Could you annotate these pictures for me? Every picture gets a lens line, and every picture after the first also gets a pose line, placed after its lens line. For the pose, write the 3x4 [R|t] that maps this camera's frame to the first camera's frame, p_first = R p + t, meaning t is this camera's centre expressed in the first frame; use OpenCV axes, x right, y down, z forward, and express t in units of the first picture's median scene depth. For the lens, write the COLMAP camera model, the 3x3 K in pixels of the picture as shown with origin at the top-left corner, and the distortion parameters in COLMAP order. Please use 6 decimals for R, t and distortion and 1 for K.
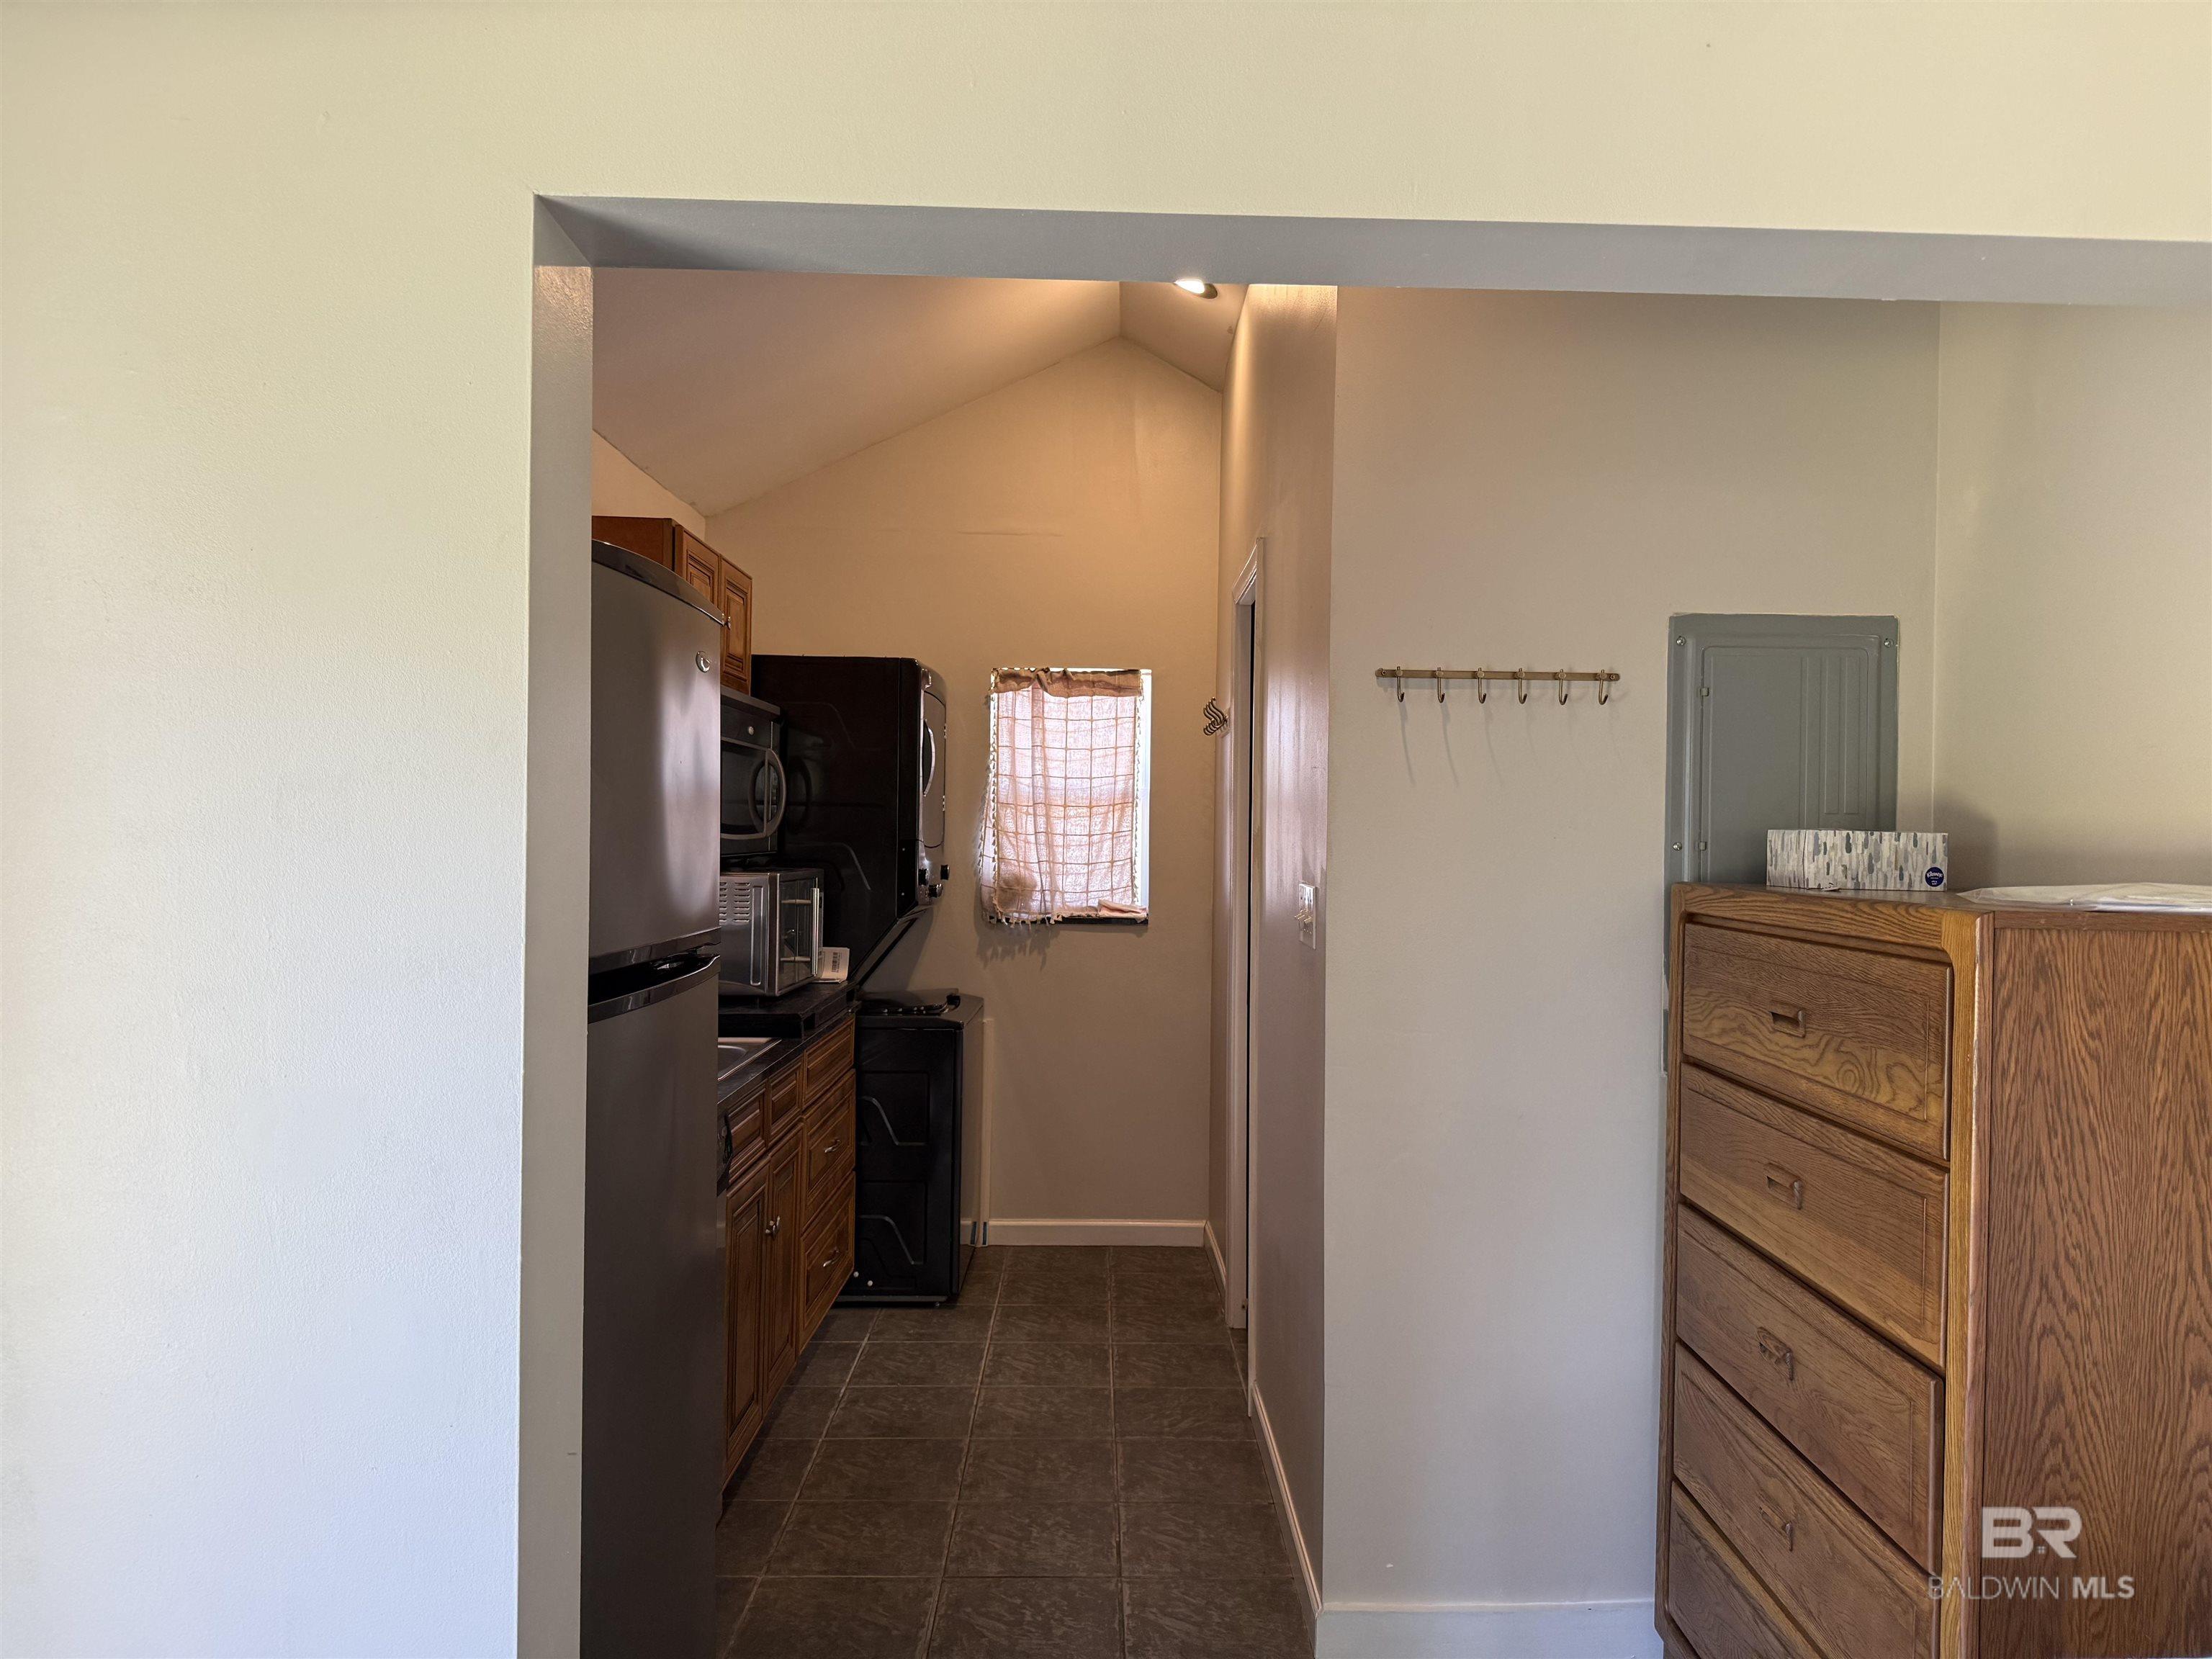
lens RADIAL K [[1544.6, 0, 1120.0], [0, 1544.6, 835.6], [0, 0, 1]] dist [0.132771, -0.240944]
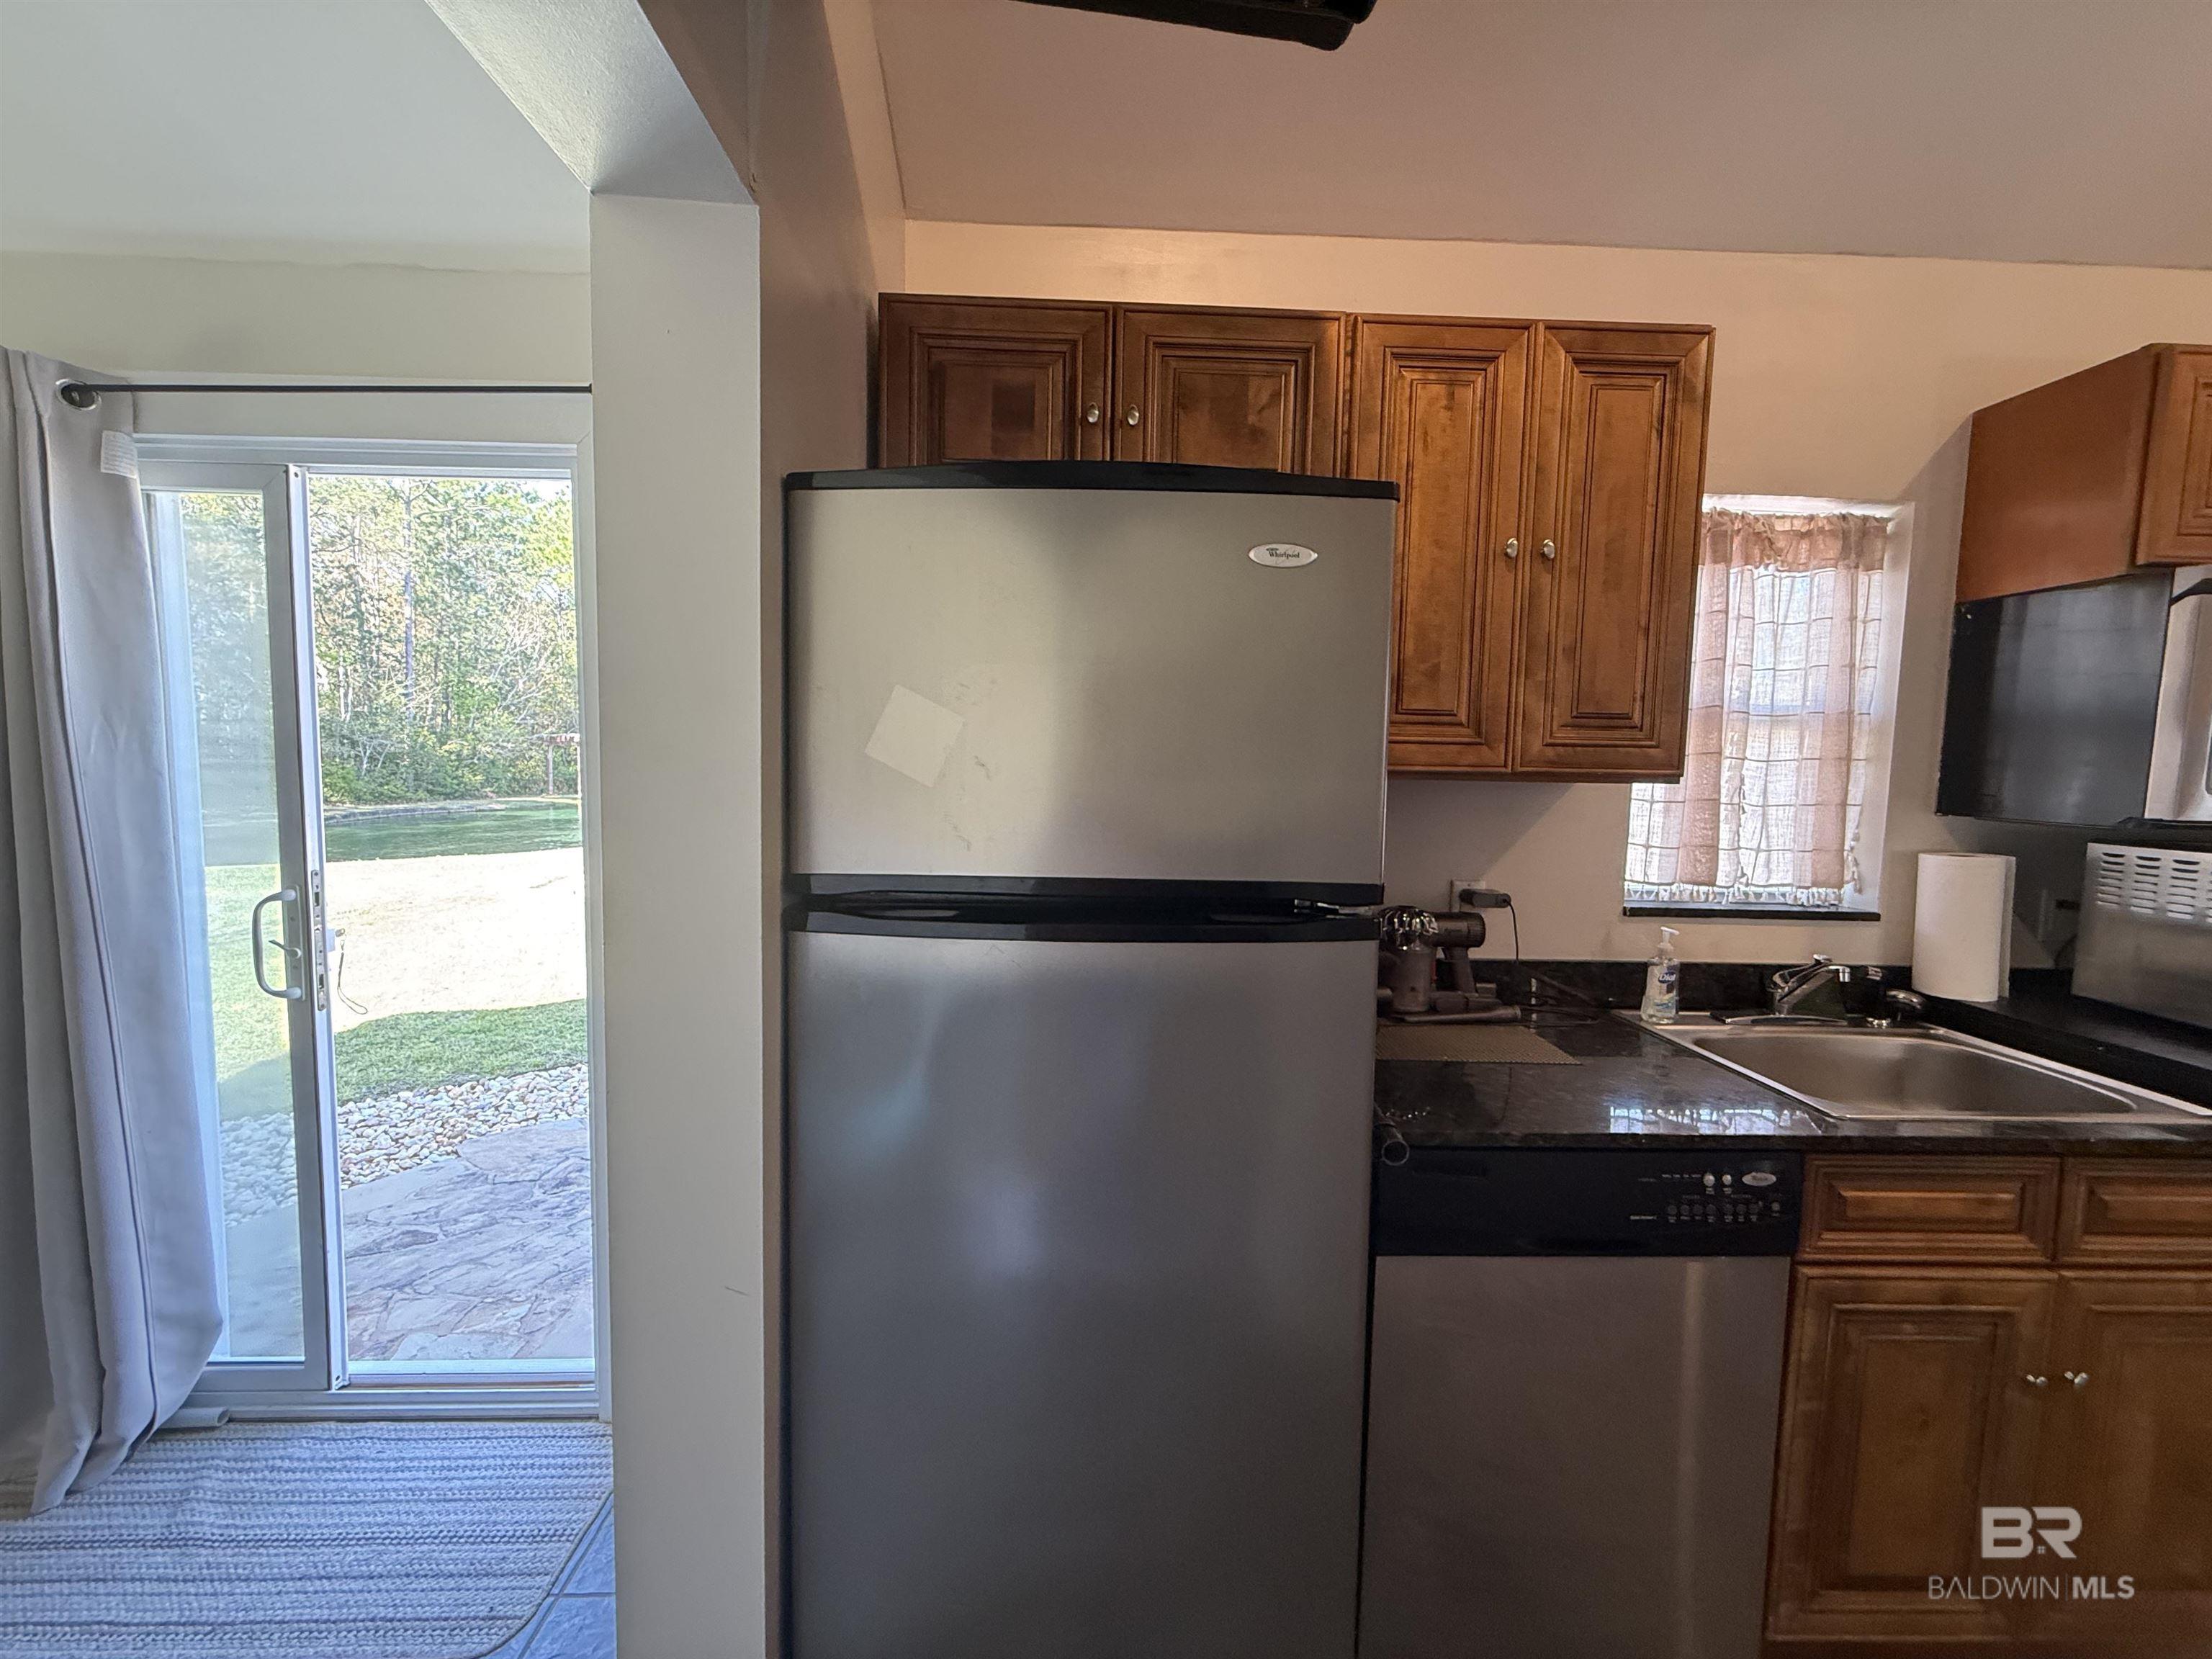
lens RADIAL K [[881.8, 0, 1105.2], [0, 881.8, 828.7], [0, 0, 1]] dist [-0.000986, 0.000233]
pose [[0.012437, 0.063740, -0.997889, 0.097789], [-0.023720, 0.997704, 0.063433, 0.001644], [0.999641, 0.022881, 0.013921, 0.435824]]
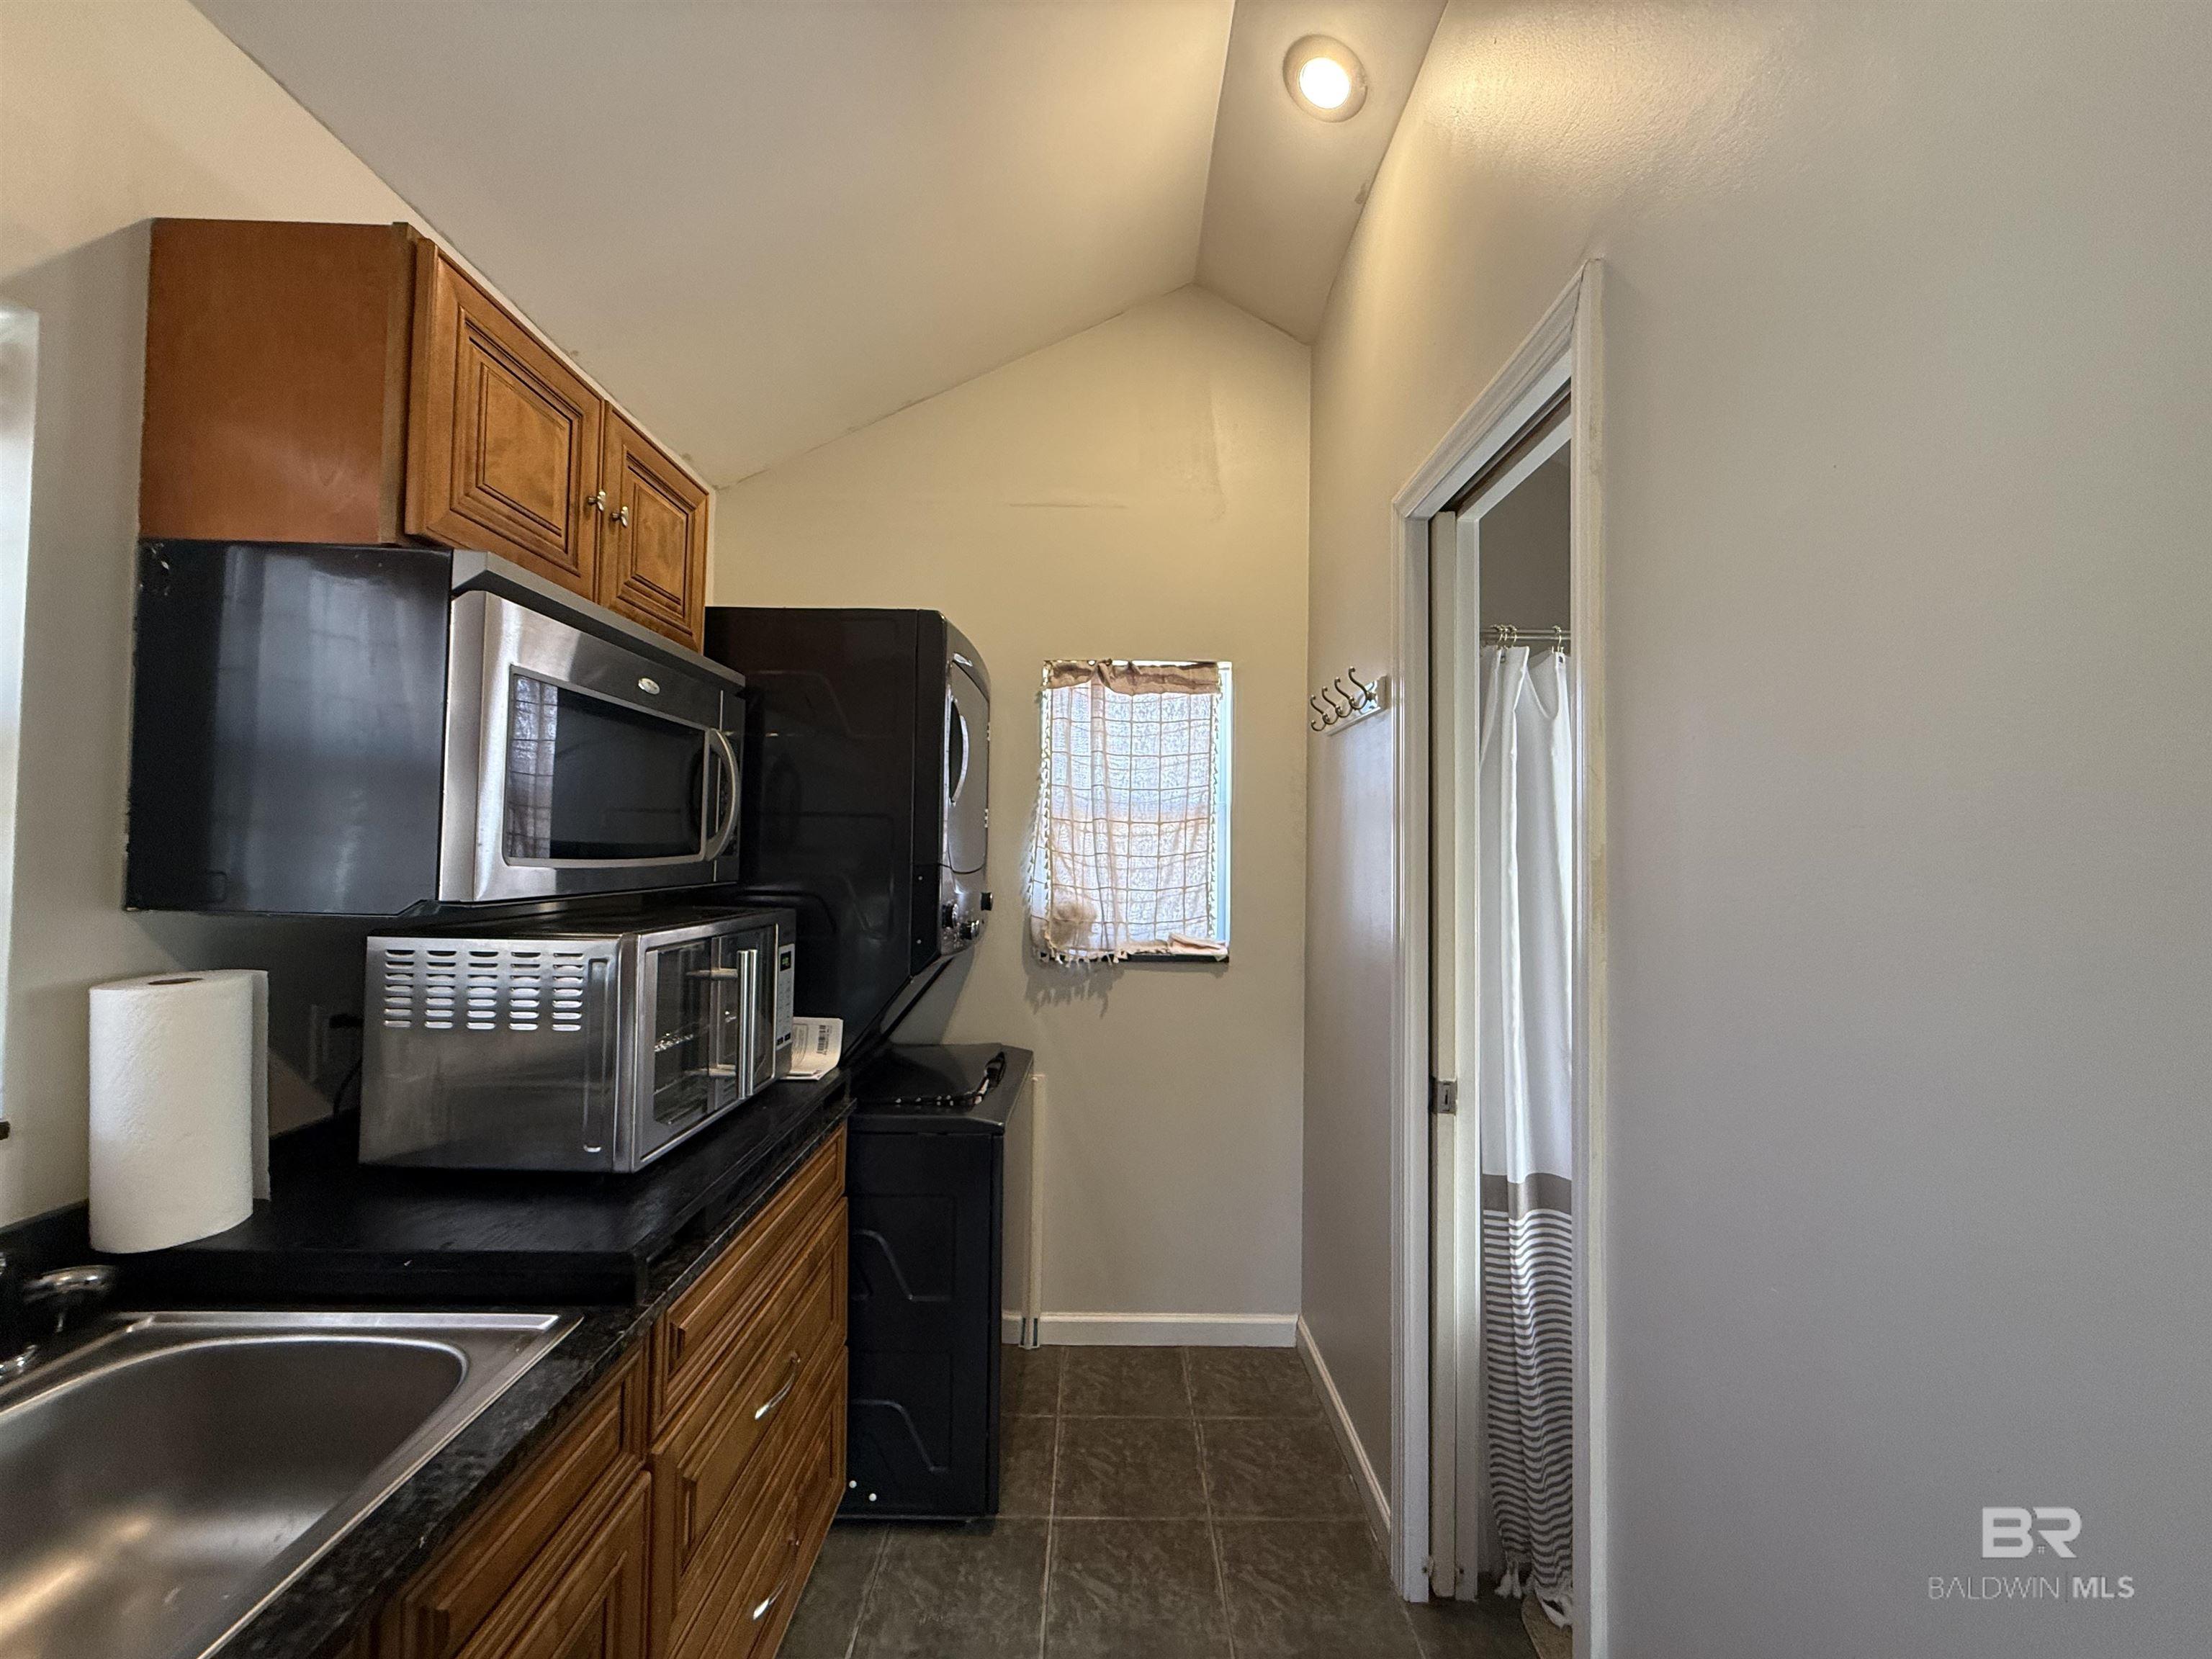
lens RADIAL K [[881.8, 0, 1105.2], [0, 881.8, 828.7], [0, 0, 1]] dist [-0.000986, 0.000233]
pose [[0.999952, -0.000112, -0.009845, -0.051899], [-0.000157, 0.999627, -0.027315, -0.002784], [0.009844, 0.027315, 0.999578, 0.602642]]
